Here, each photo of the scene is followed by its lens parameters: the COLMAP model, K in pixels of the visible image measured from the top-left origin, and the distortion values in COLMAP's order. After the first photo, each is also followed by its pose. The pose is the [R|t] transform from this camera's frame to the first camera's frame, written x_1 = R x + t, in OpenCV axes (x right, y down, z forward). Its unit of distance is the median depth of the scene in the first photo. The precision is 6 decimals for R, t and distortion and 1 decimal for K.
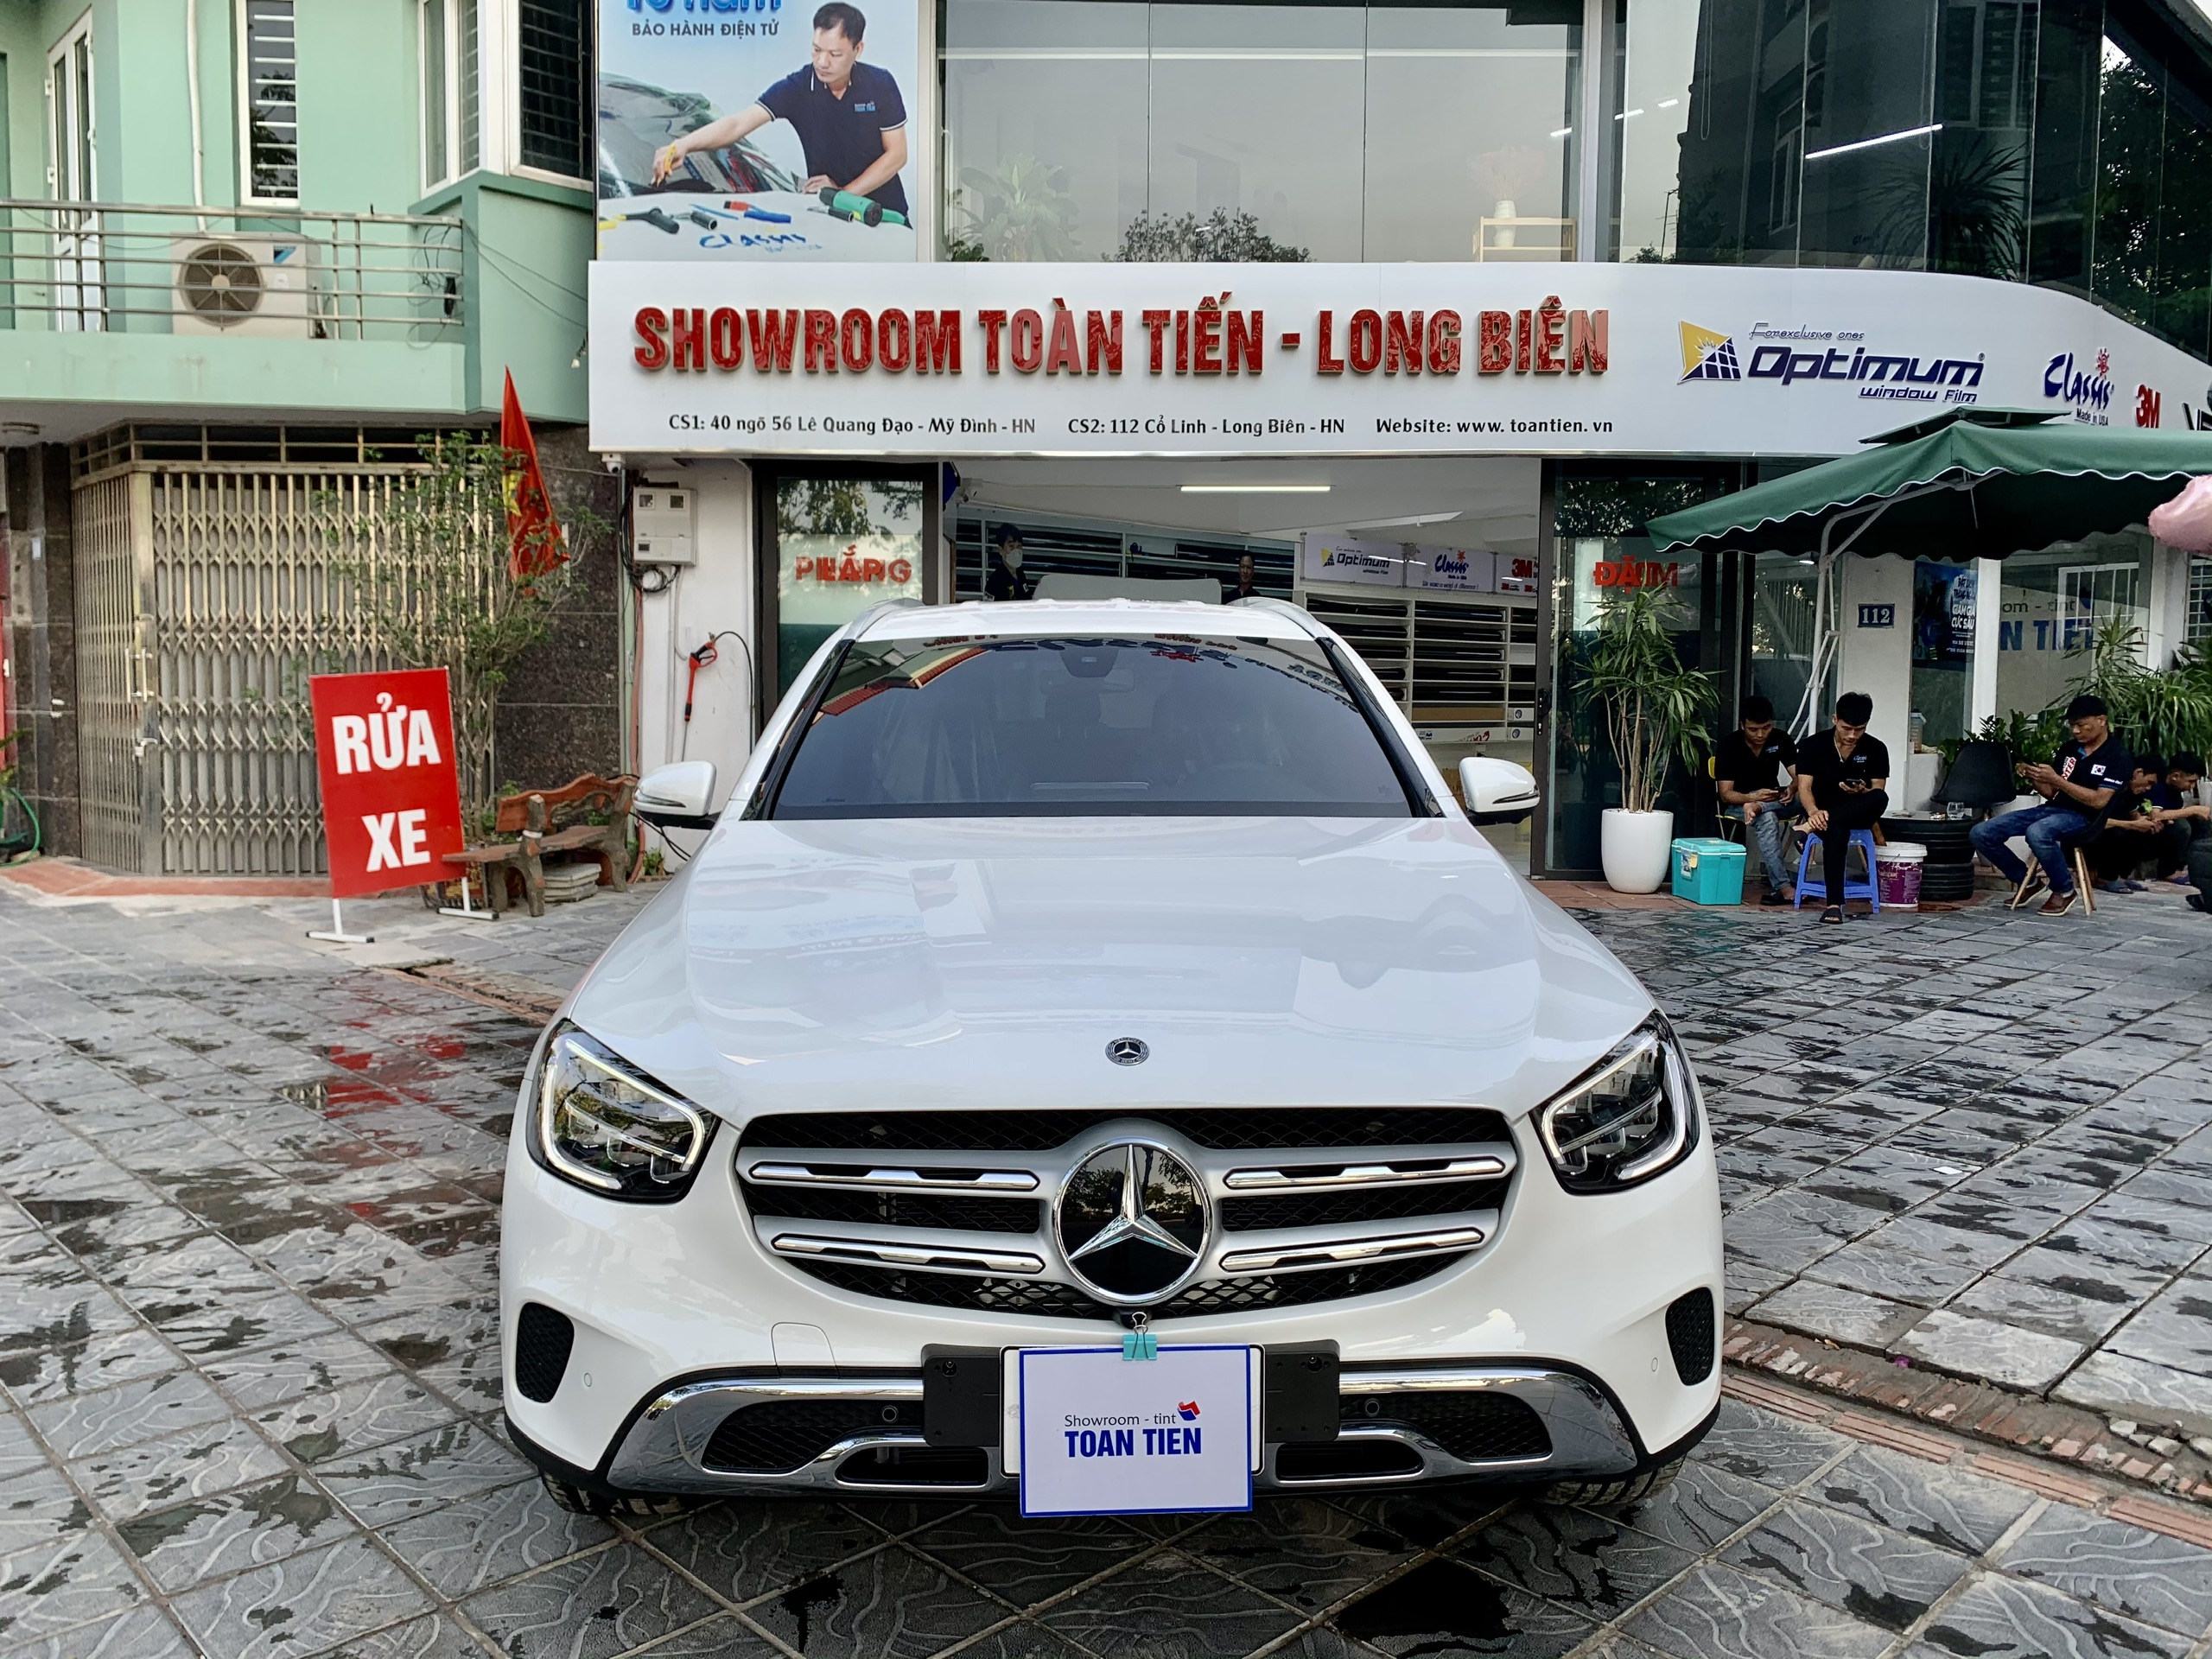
lens RADIAL K [[1685.7, 0, 1106.0], [0, 1685.7, 829.5], [0, 0, 1]] dist [-0.002669, 0.004107]
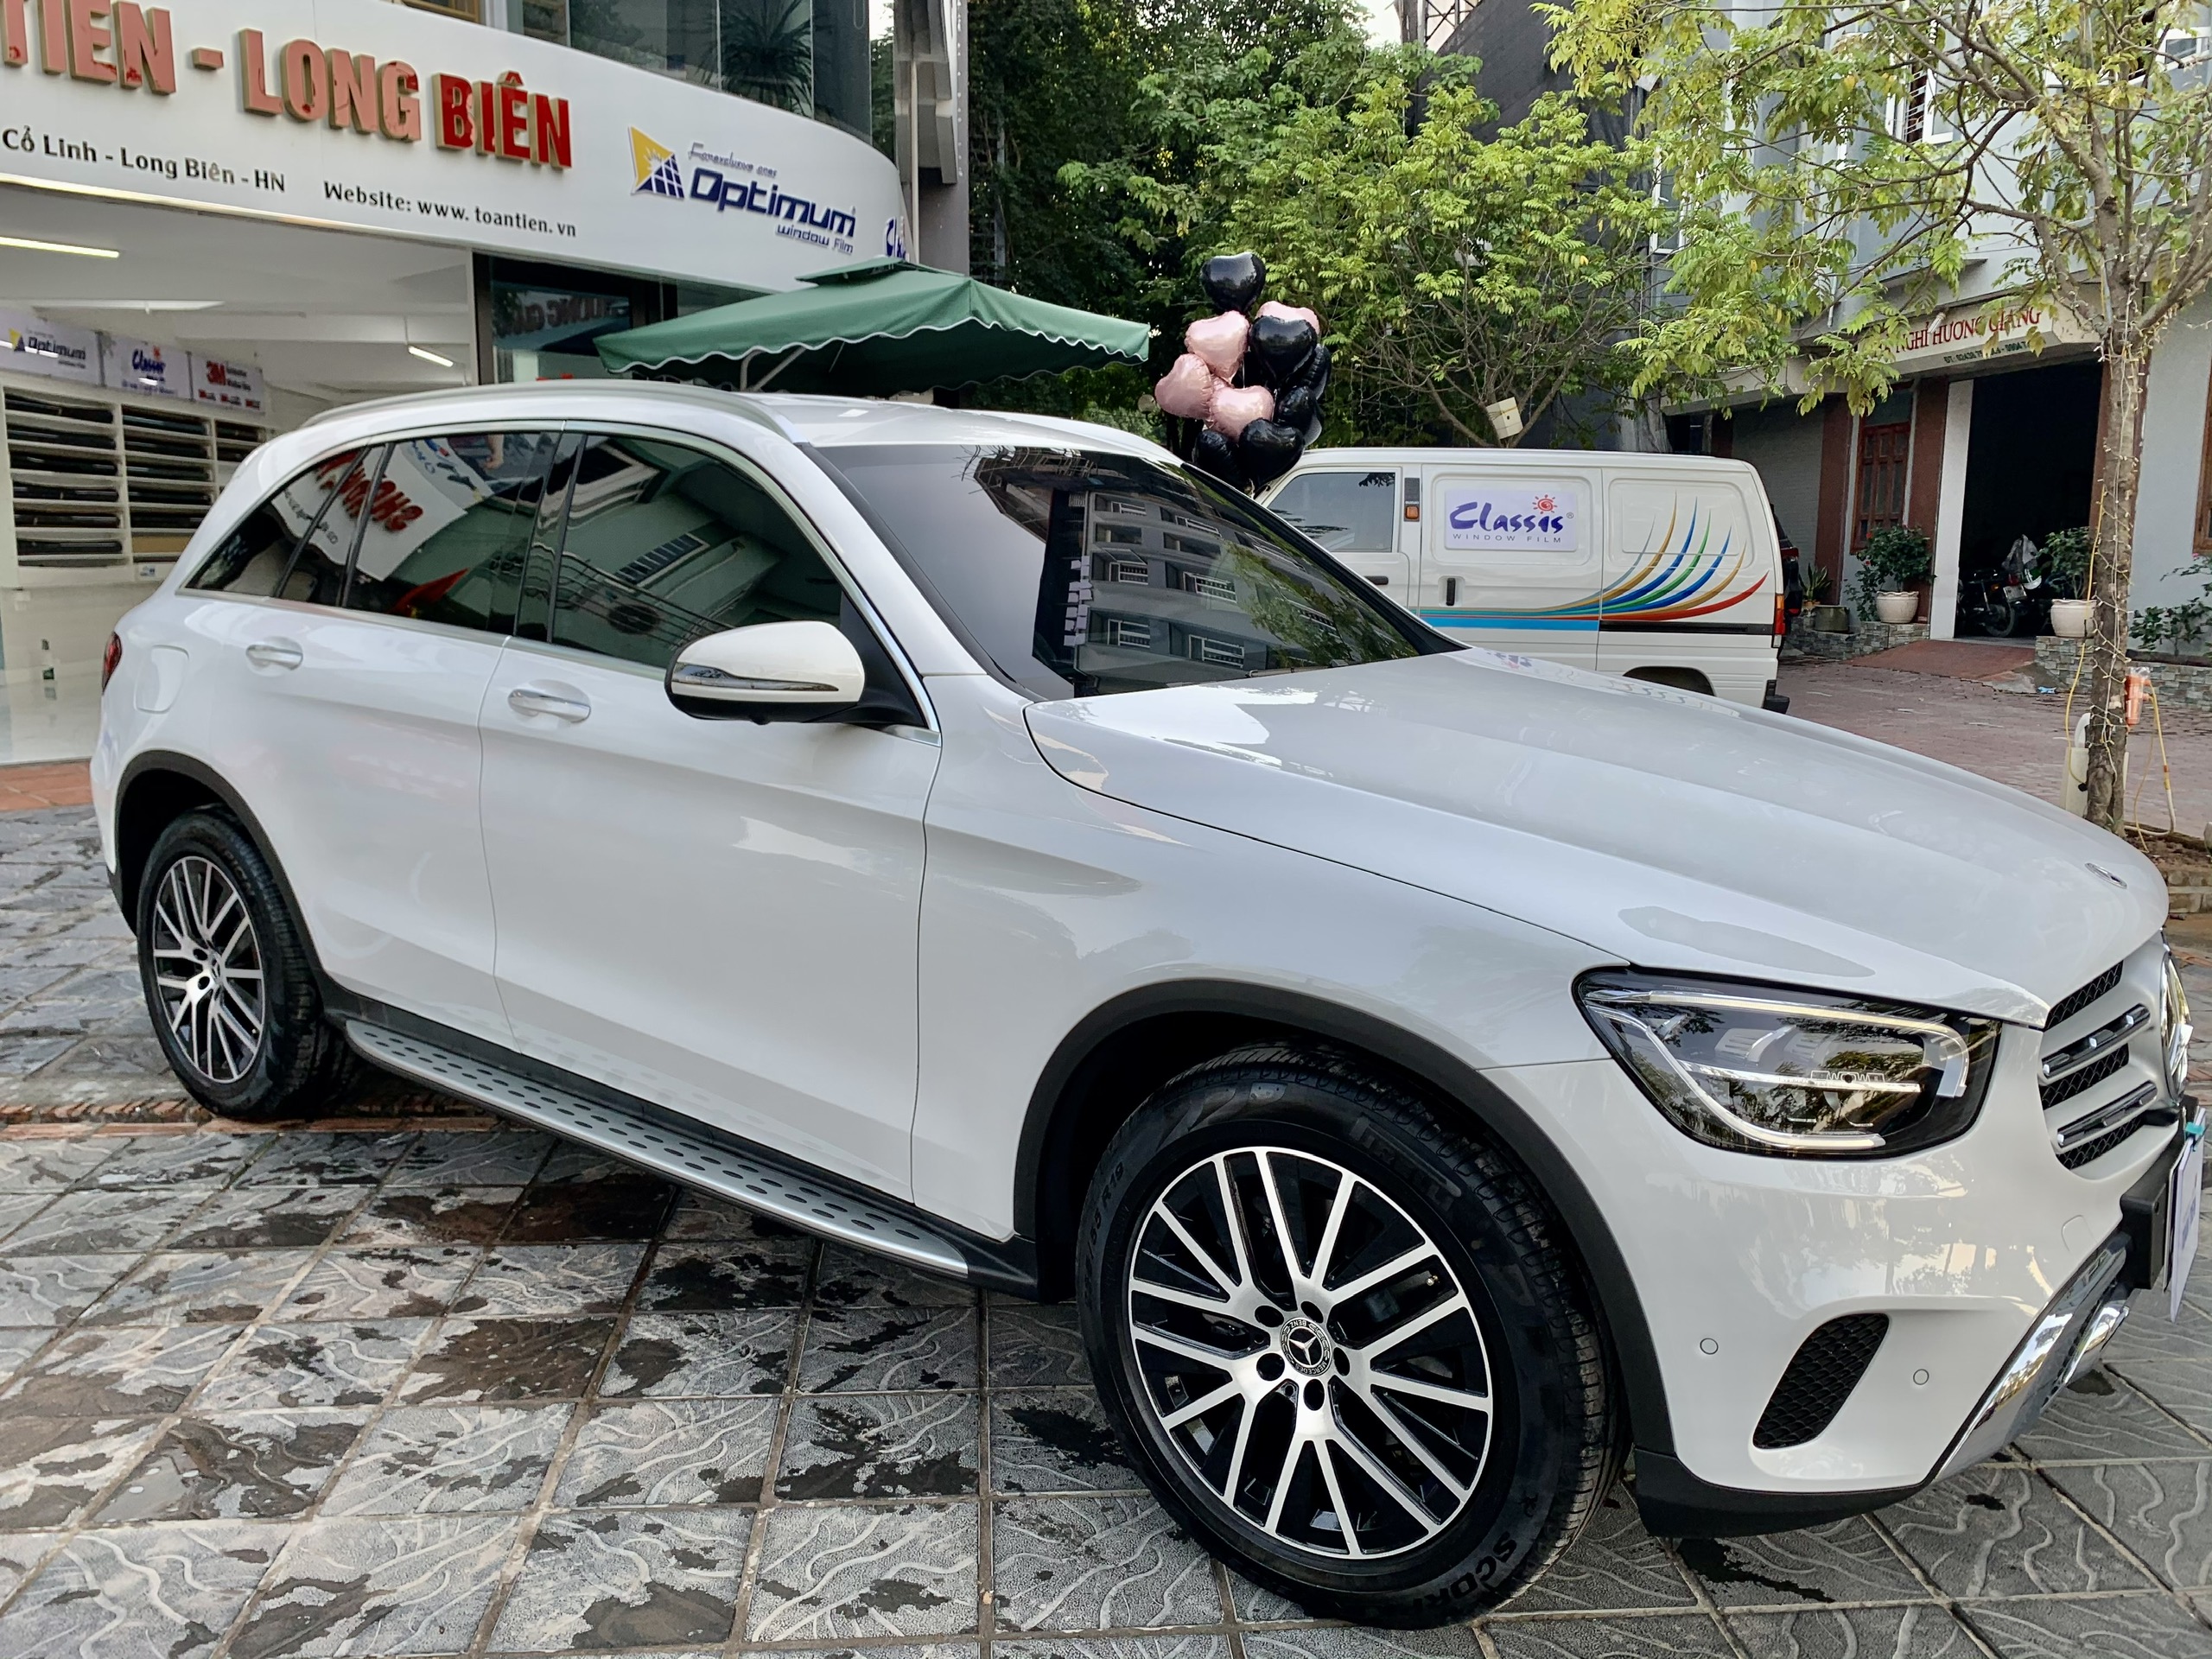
lens RADIAL K [[1719.3, 0, 1105.8], [0, 1719.3, 767.7], [0, 0, 1]] dist [-0.004592, 0.042540]
pose [[0.653647, -0.098605, 0.750348, -0.239848], [0.053532, 0.995016, 0.084124, -0.011065], [-0.754904, -0.014819, 0.655668, 0.159352]]
